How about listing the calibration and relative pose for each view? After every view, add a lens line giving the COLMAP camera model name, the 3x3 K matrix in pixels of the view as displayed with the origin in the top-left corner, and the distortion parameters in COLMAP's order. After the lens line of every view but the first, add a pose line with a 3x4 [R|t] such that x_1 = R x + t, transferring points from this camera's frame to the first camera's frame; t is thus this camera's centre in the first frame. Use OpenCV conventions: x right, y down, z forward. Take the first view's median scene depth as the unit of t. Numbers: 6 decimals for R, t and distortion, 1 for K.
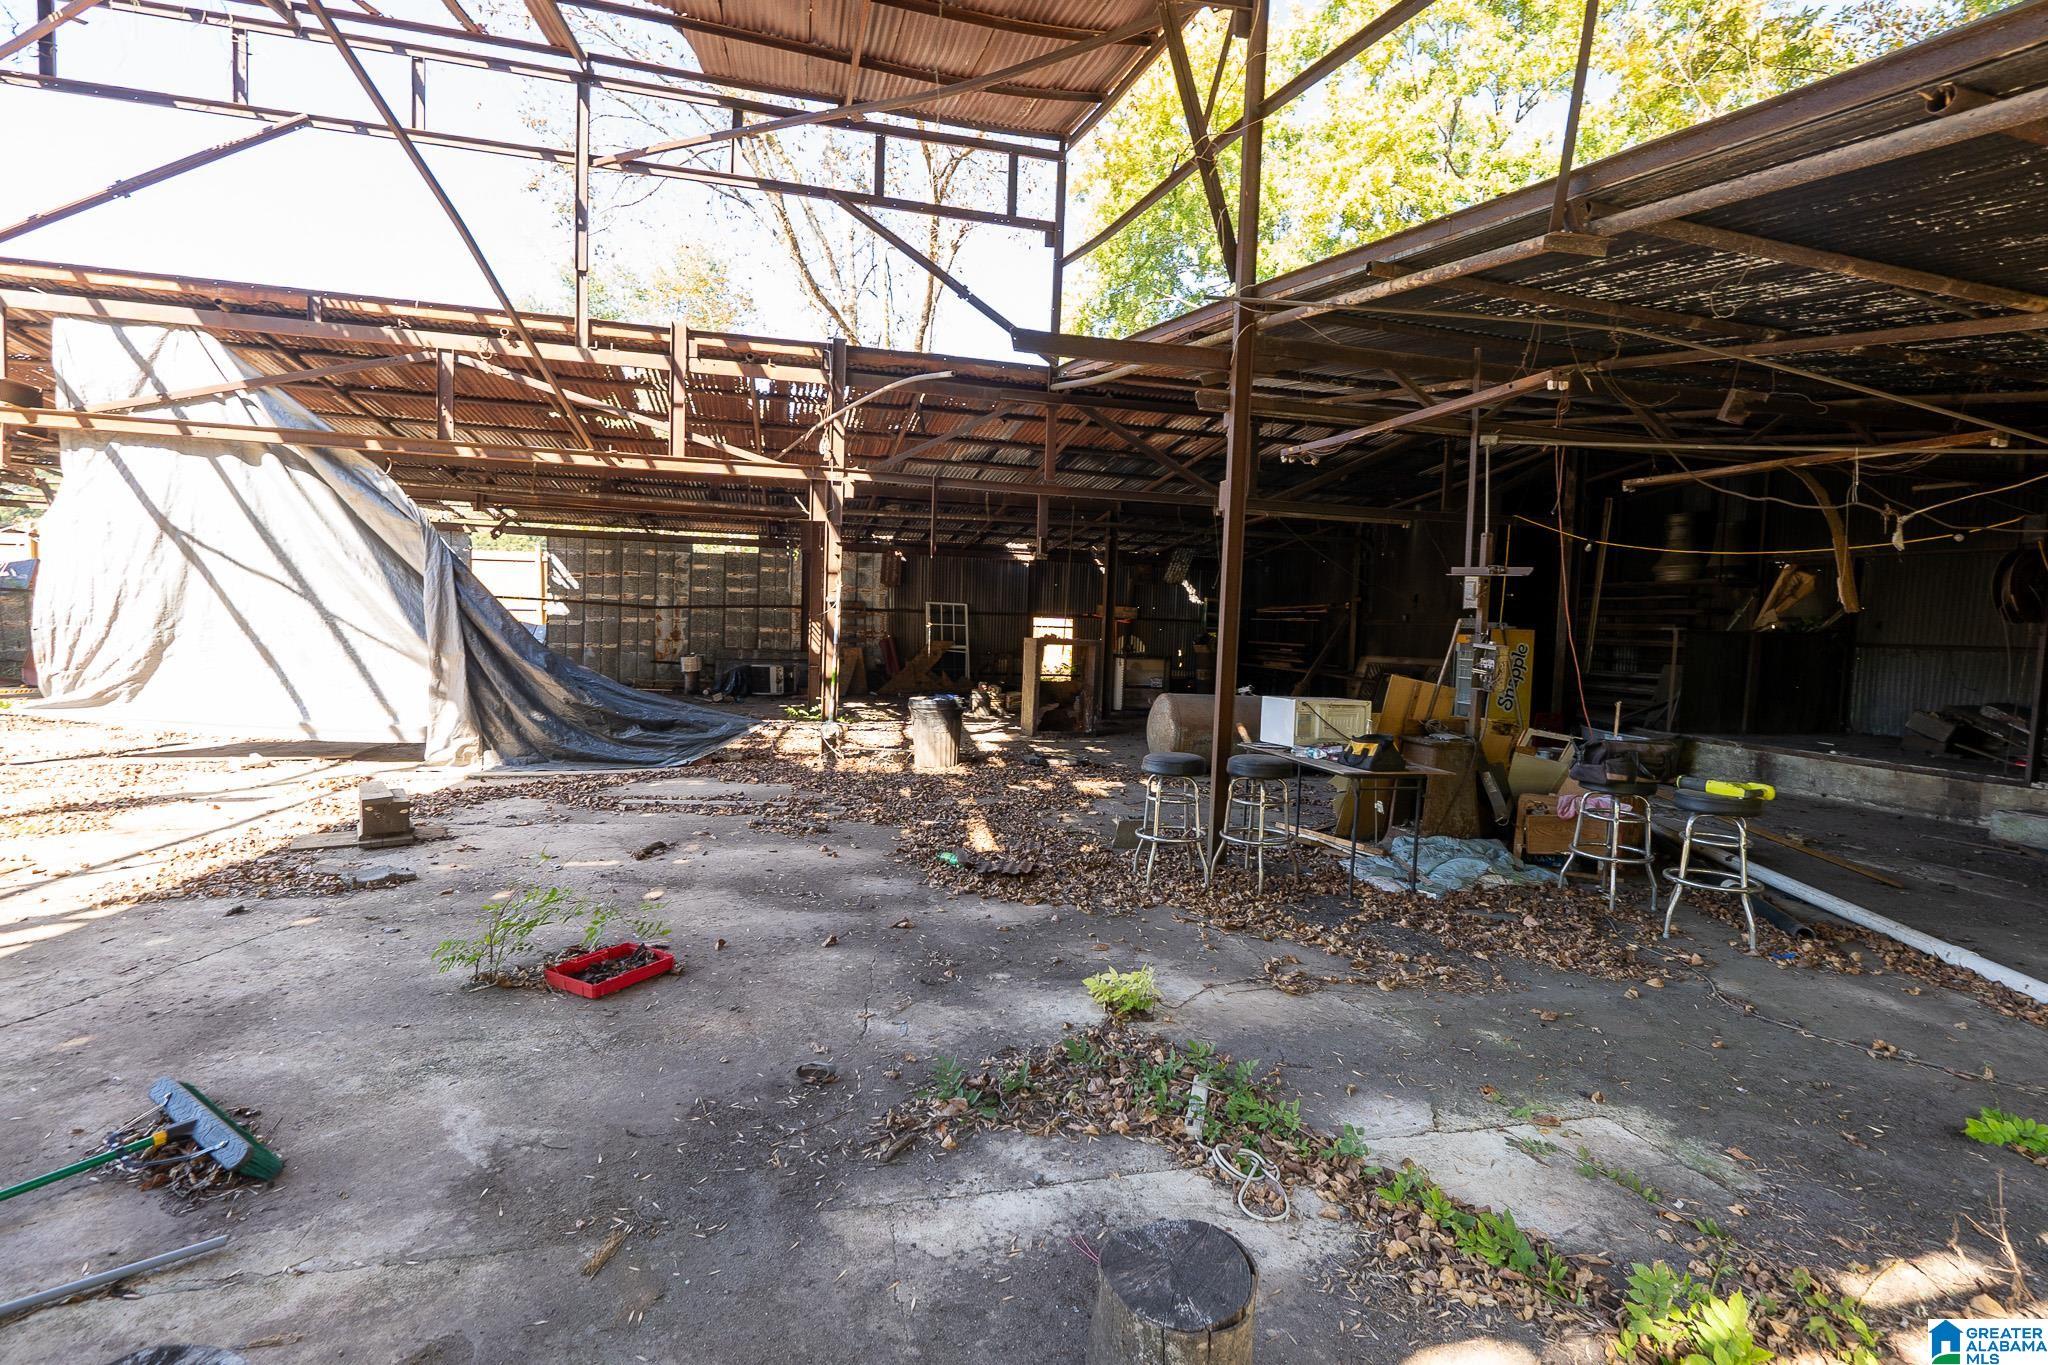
lens RADIAL K [[934.9, 0, 1025.4], [0, 934.9, 683.0], [0, 0, 1]] dist [-0.008915, 0.001666]
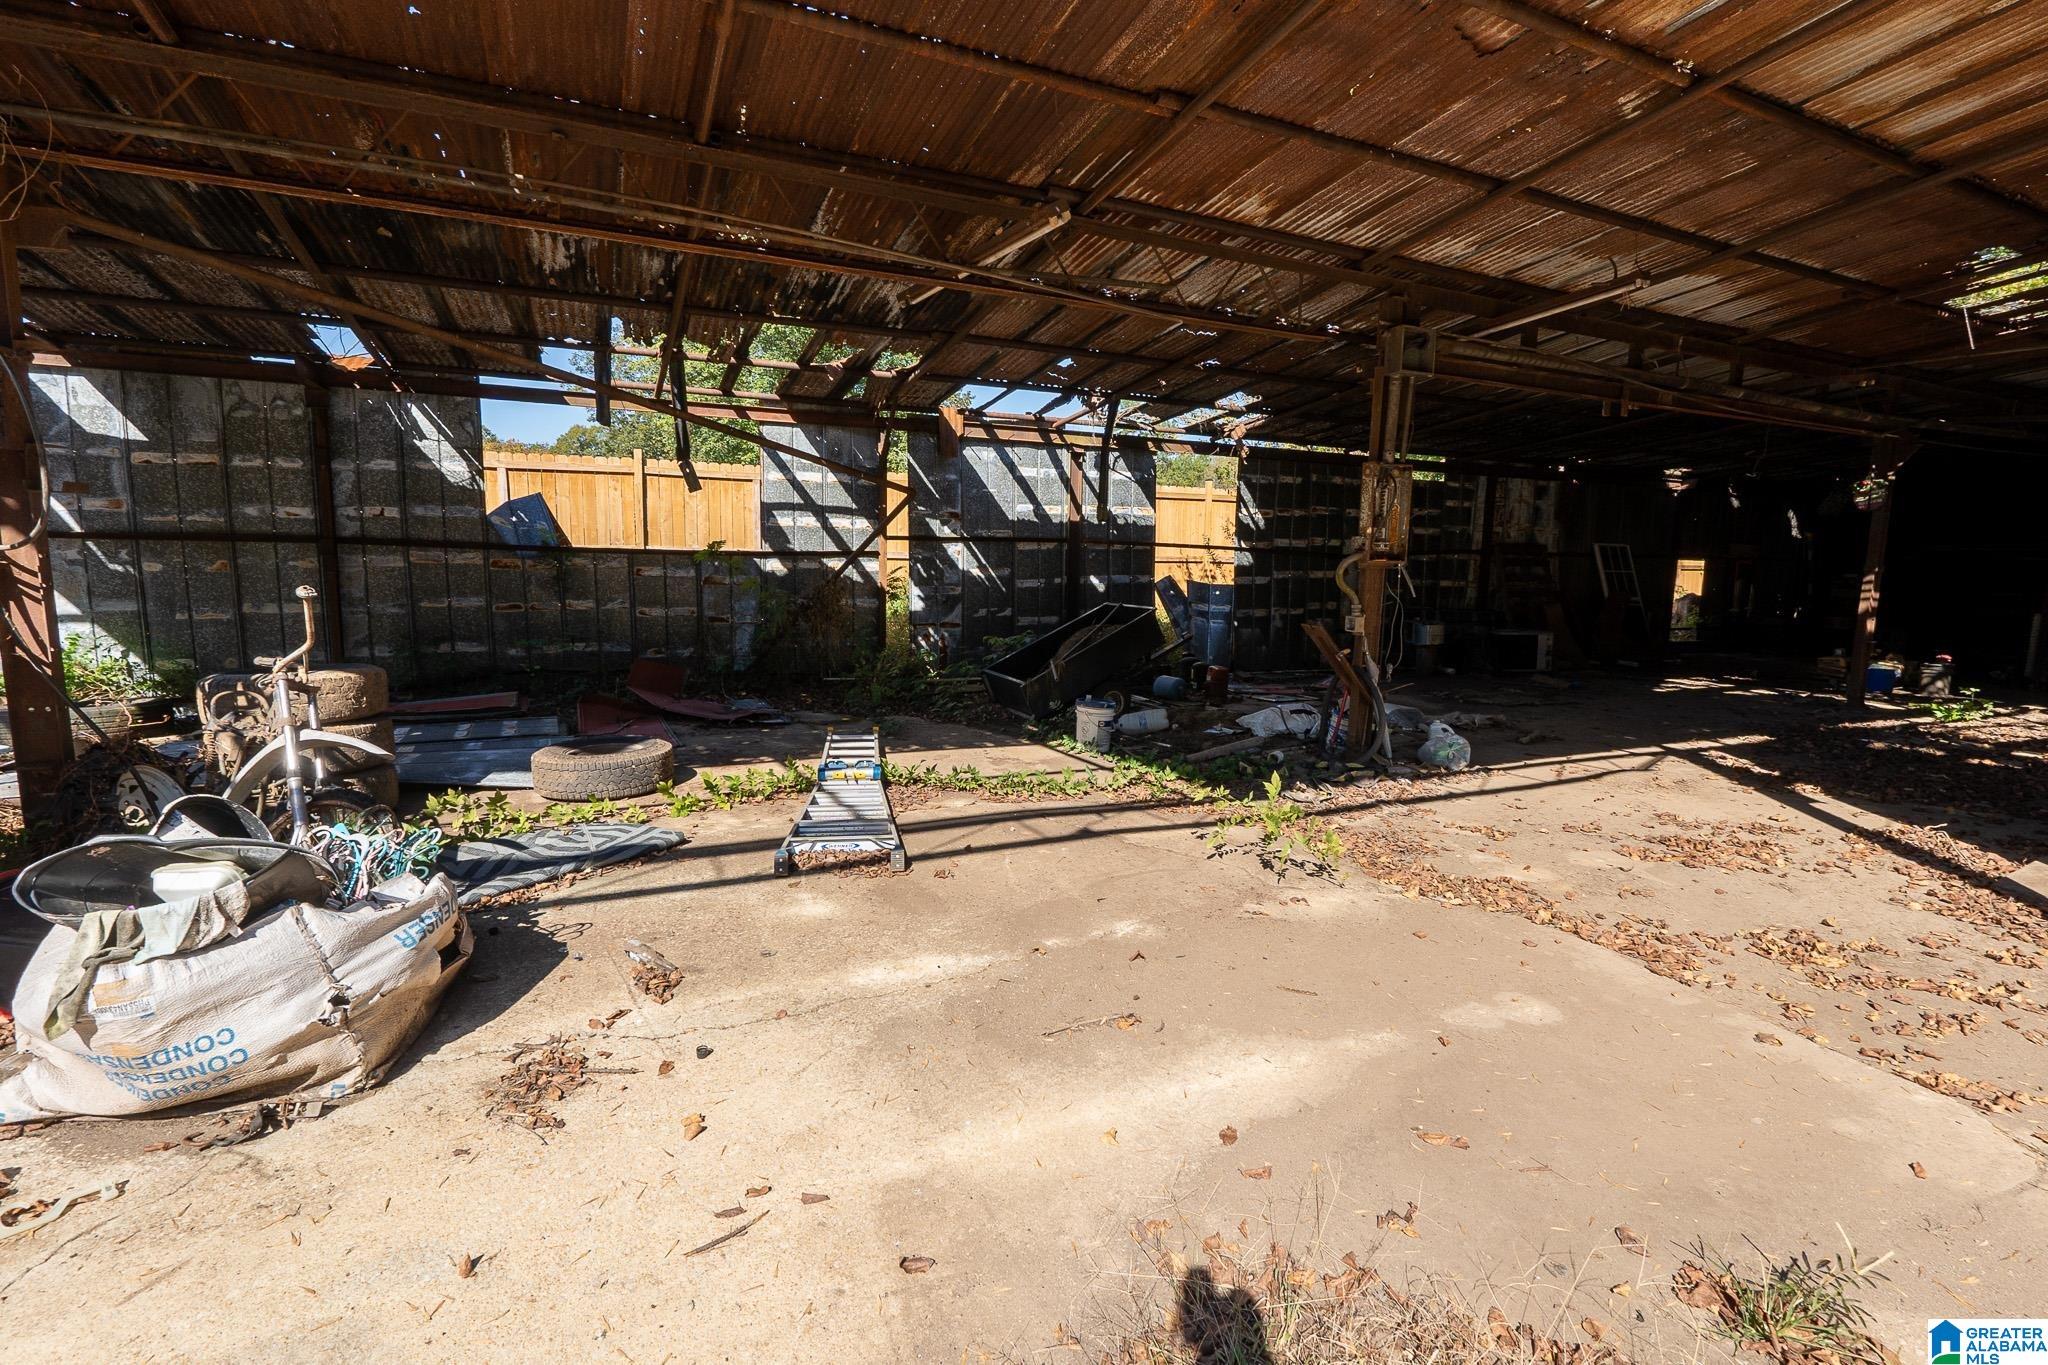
lens RADIAL K [[934.9, 0, 1029.5], [0, 934.9, 679.4], [0, 0, 1]] dist [-0.008915, 0.001666]
pose [[0.984061, -0.041907, 0.172820, -2.158194], [0.030163, 0.997089, 0.070030, -0.122731], [-0.175252, -0.063701, 0.982461, 0.893723]]
